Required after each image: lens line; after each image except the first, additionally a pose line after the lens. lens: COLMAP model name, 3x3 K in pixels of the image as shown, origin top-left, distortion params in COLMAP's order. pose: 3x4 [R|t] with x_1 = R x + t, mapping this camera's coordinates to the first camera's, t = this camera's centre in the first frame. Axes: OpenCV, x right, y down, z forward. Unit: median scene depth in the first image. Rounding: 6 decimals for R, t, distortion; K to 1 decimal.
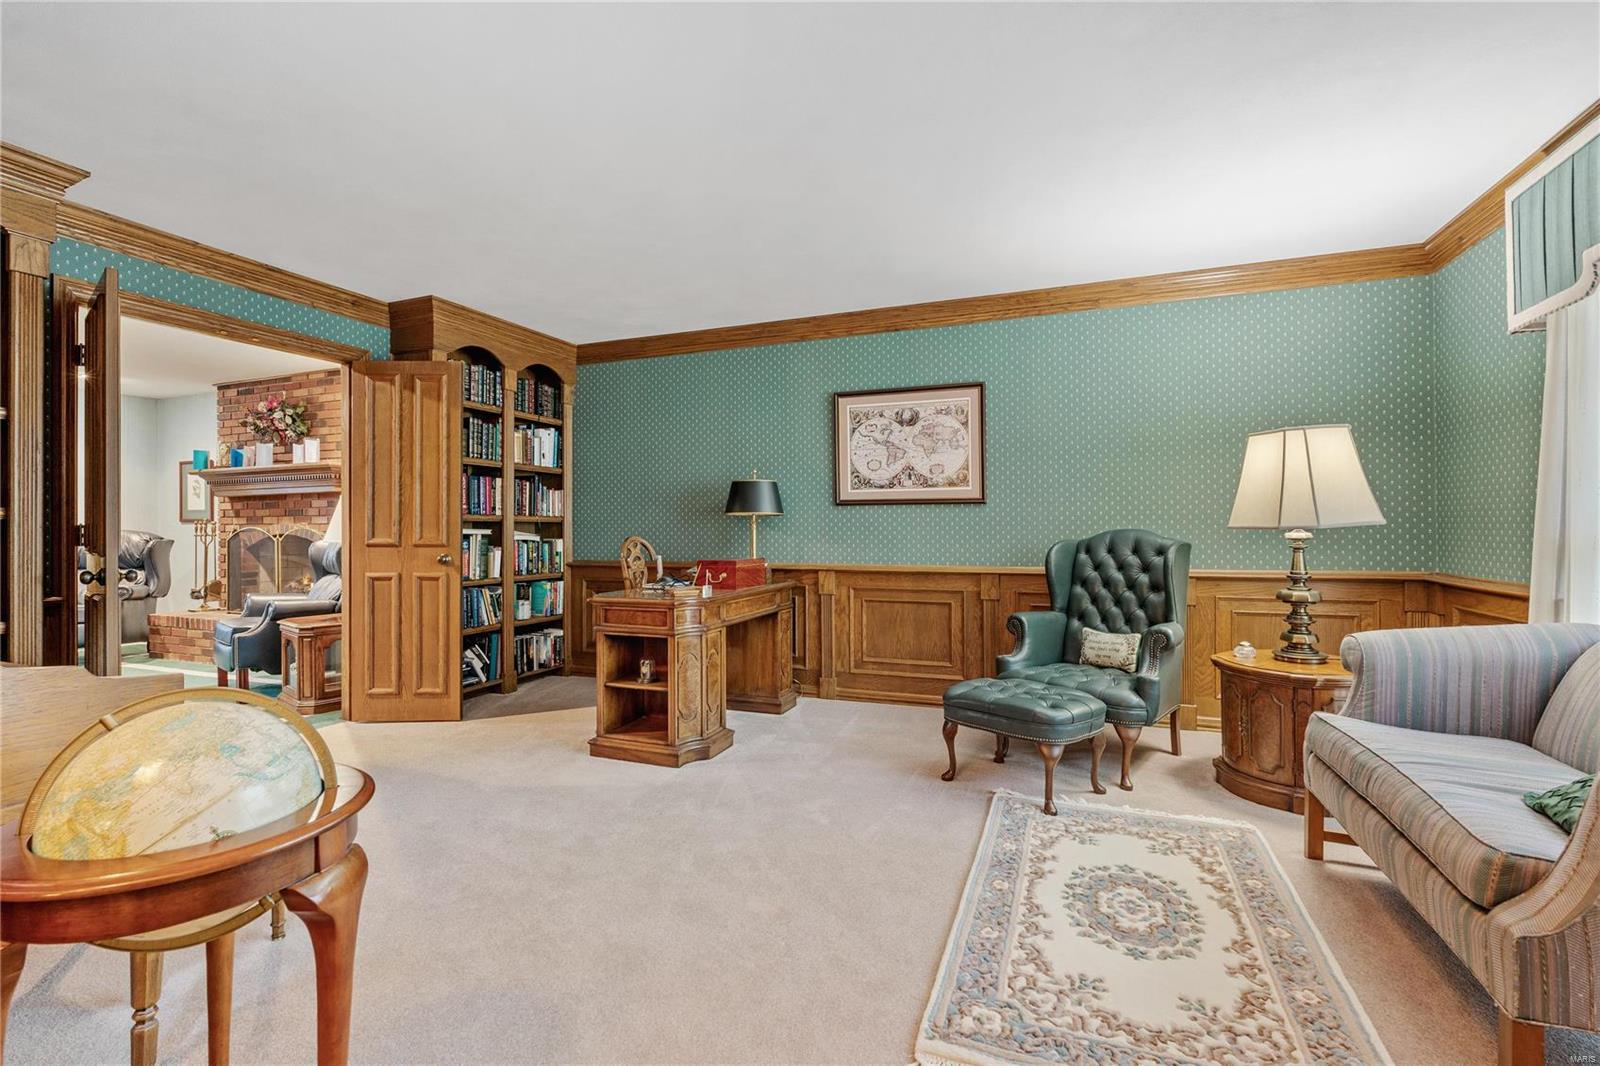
lens RADIAL K [[705.6, 0, 808.9], [0, 705.6, 521.5], [0, 0, 1]] dist [-0.004396, 0.000361]
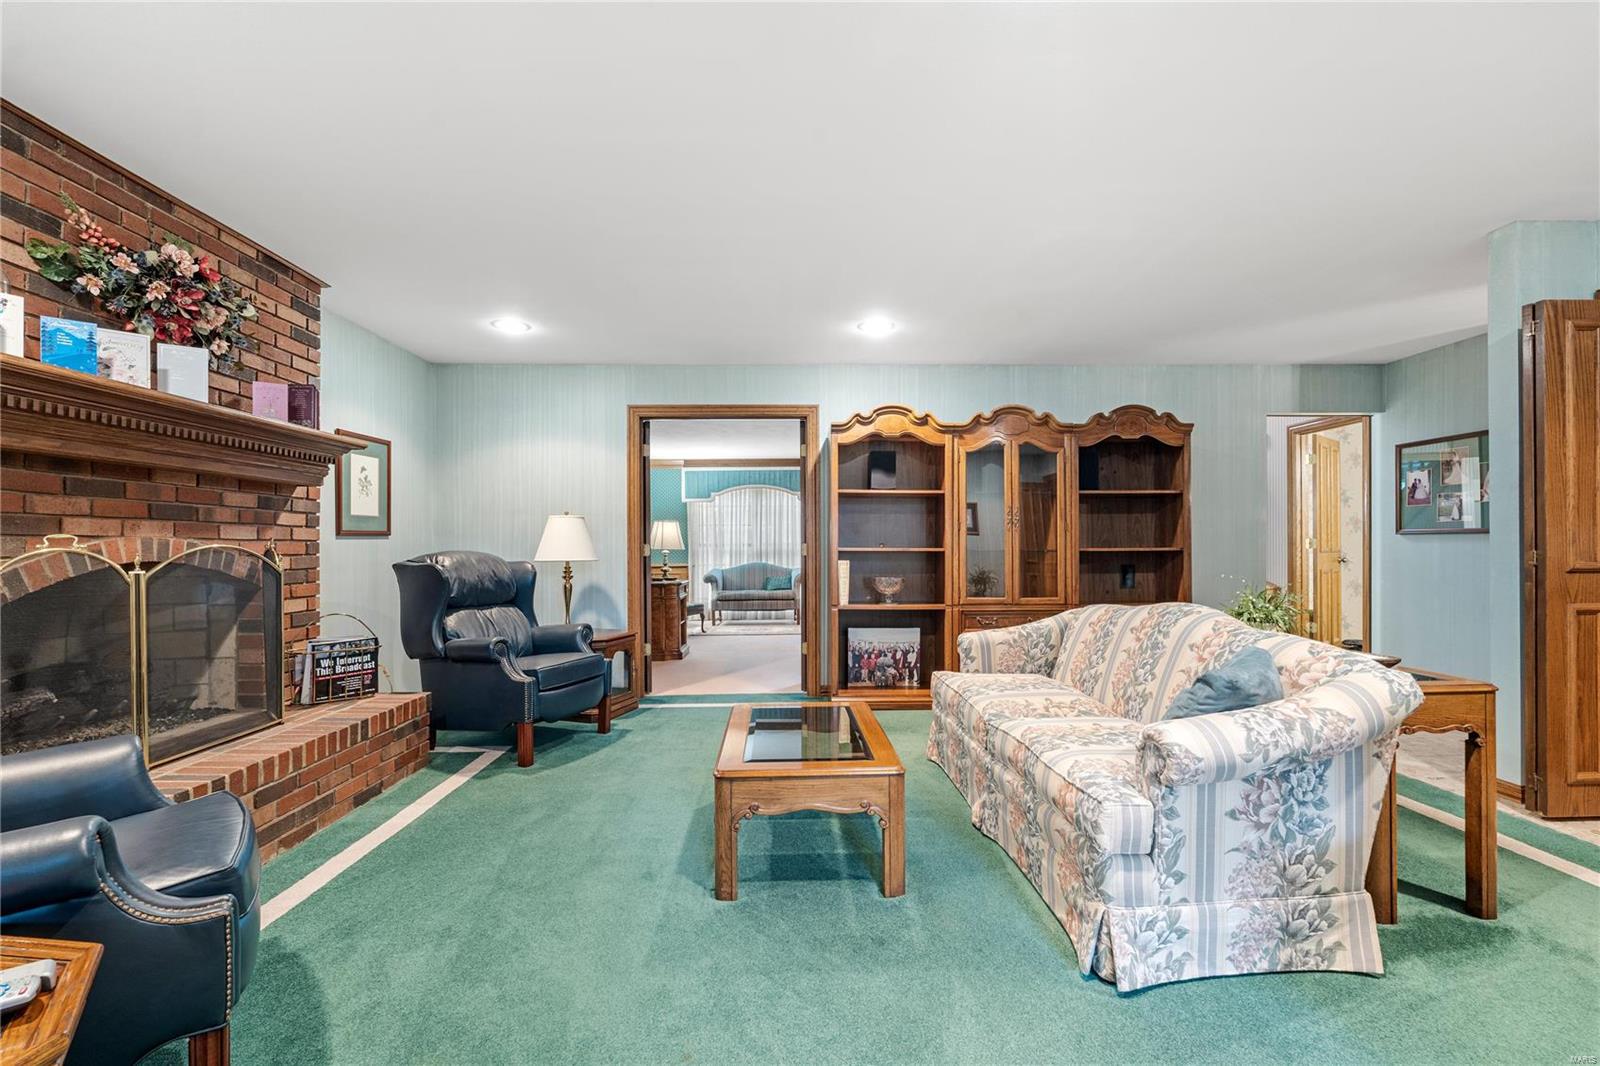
lens RADIAL K [[705.6, 0, 802.4], [0, 705.6, 544.2], [0, 0, 1]] dist [-0.004396, 0.000361]
pose [[-0.386806, 0.013814, 0.922058, -2.234855], [0.005395, 0.999905, -0.012717, 0.025251], [-0.922145, 0.000055, -0.386844, 1.403759]]
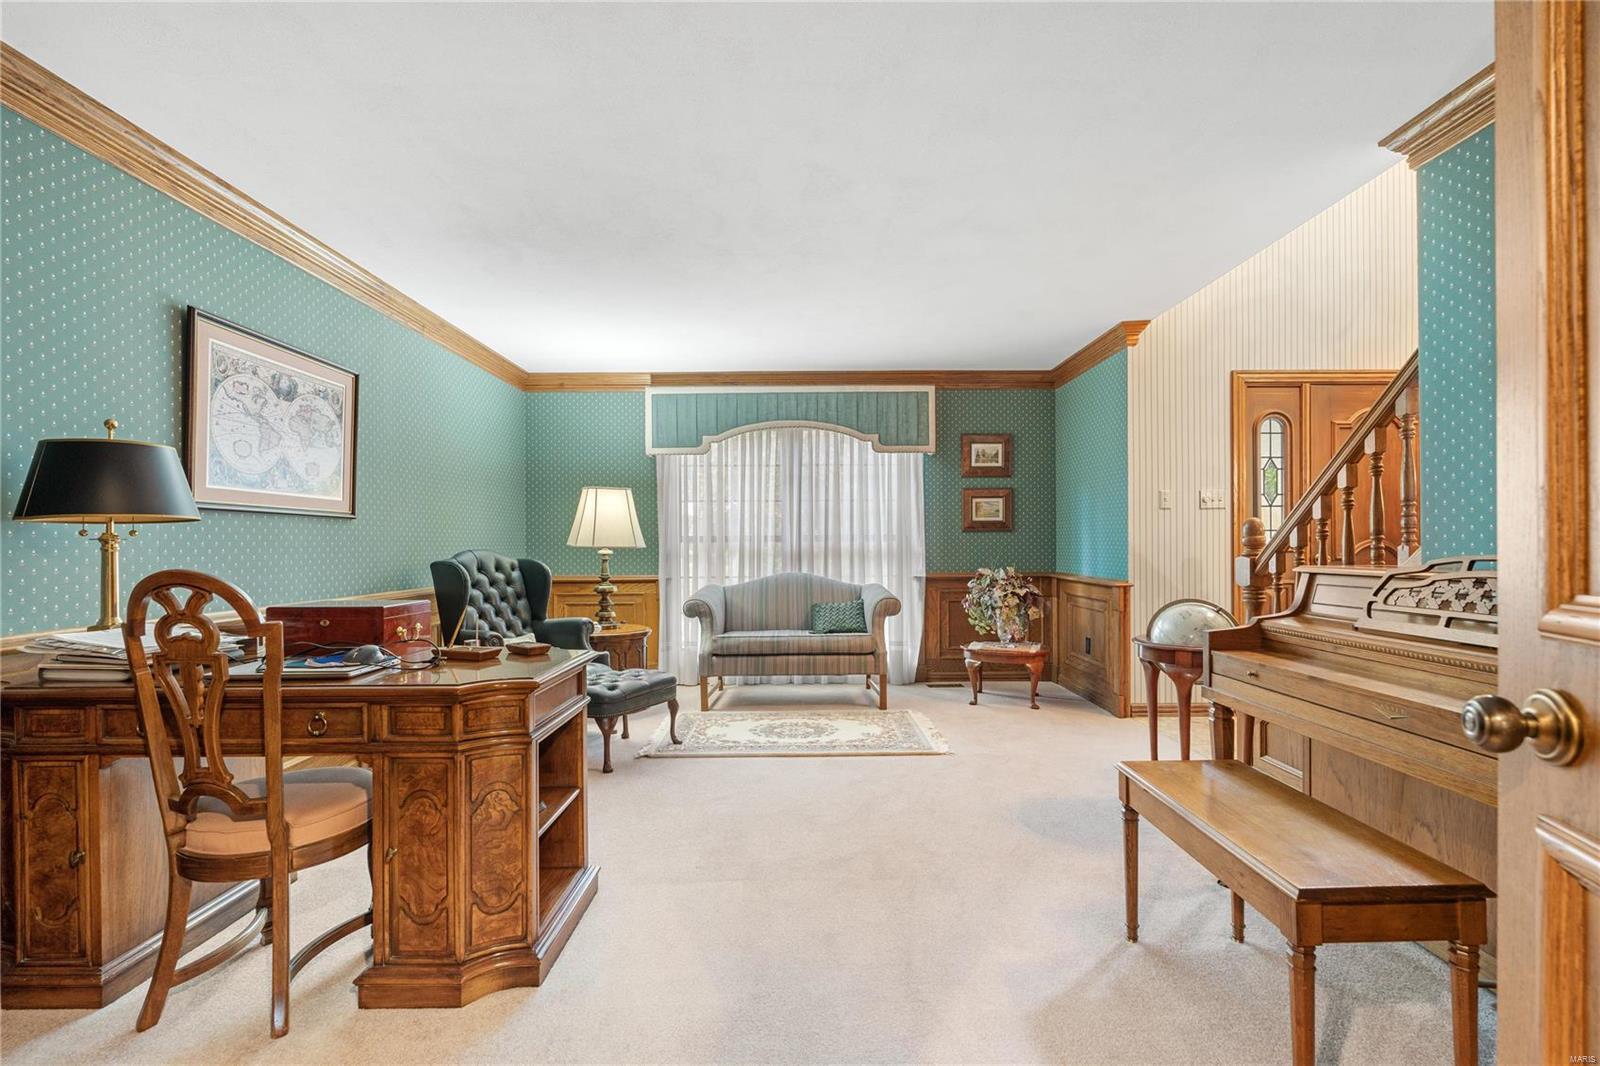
lens RADIAL K [[705.6, 0, 821.3], [0, 705.6, 538.0], [0, 0, 1]] dist [-0.004396, 0.000361]
pose [[-0.398813, 0.014898, 0.916911, -0.834029], [0.003501, 0.999885, -0.014723, 0.010380], [-0.917026, -0.002661, -0.398819, 0.977357]]
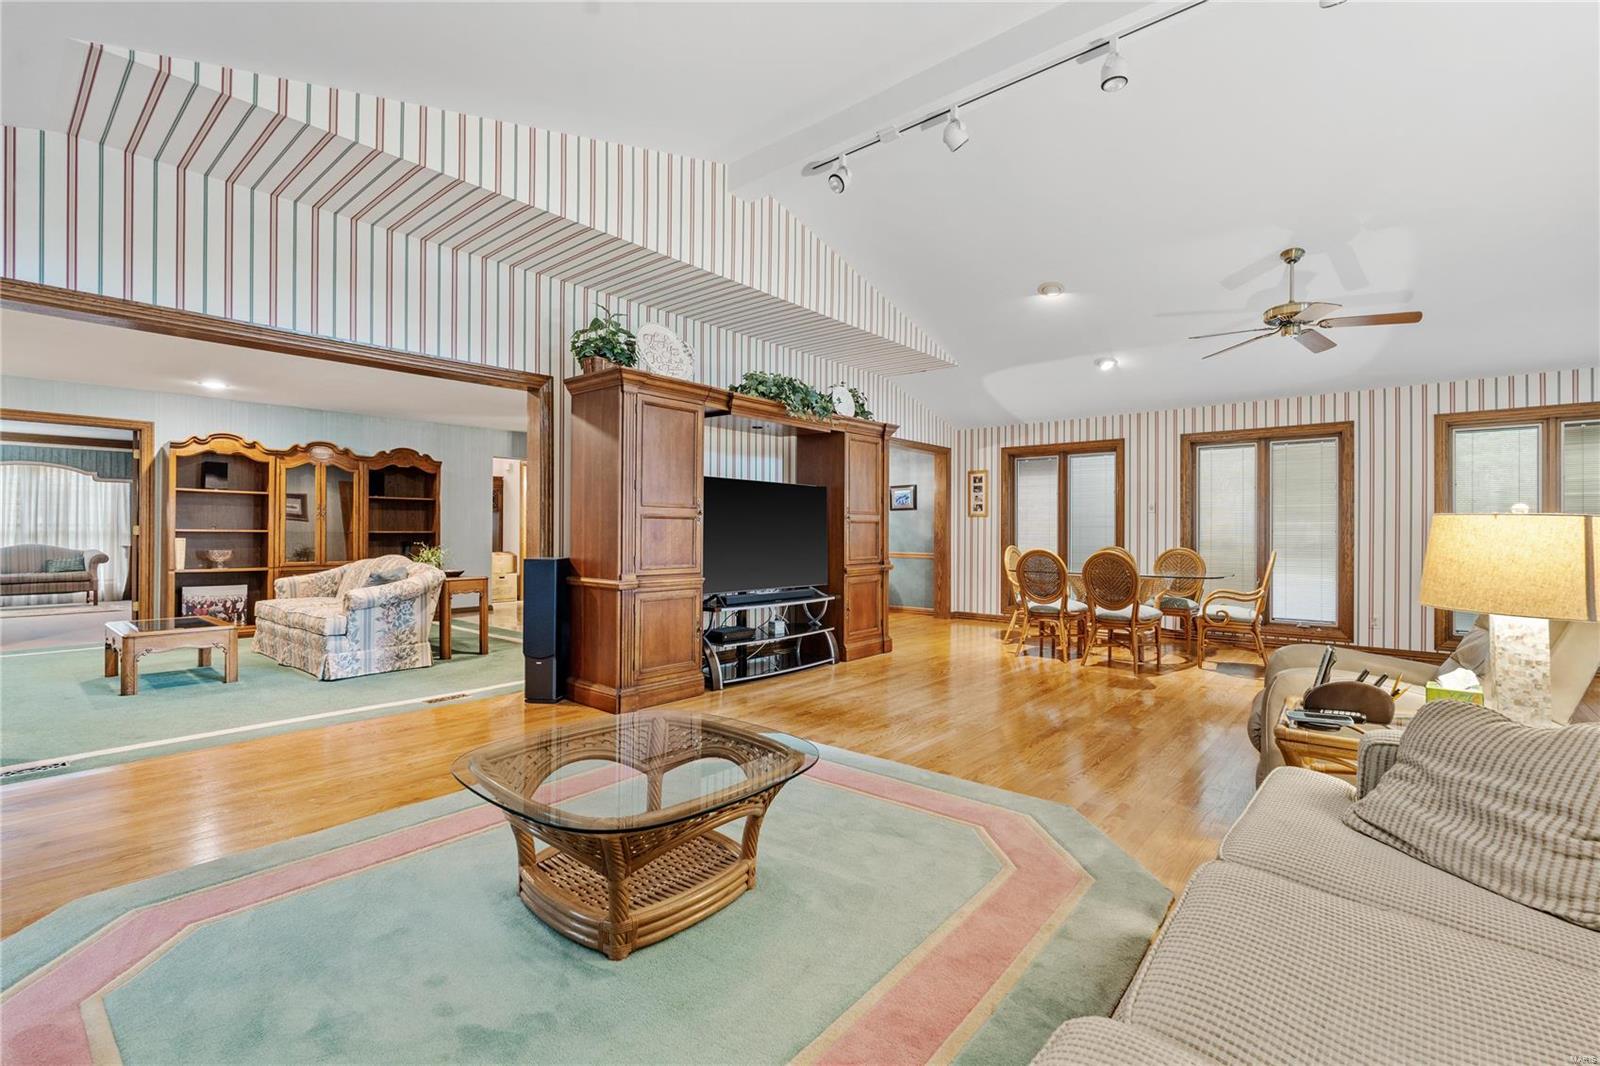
lens RADIAL K [[705.6, 0, 812.2], [0, 705.6, 531.6], [0, 0, 1]] dist [-0.004396, 0.000361]
pose [[-0.944980, 0.003987, 0.327103, -3.261714], [0.002239, 0.999981, -0.005719, 0.036634], [-0.327120, -0.004672, -0.944971, 2.048627]]
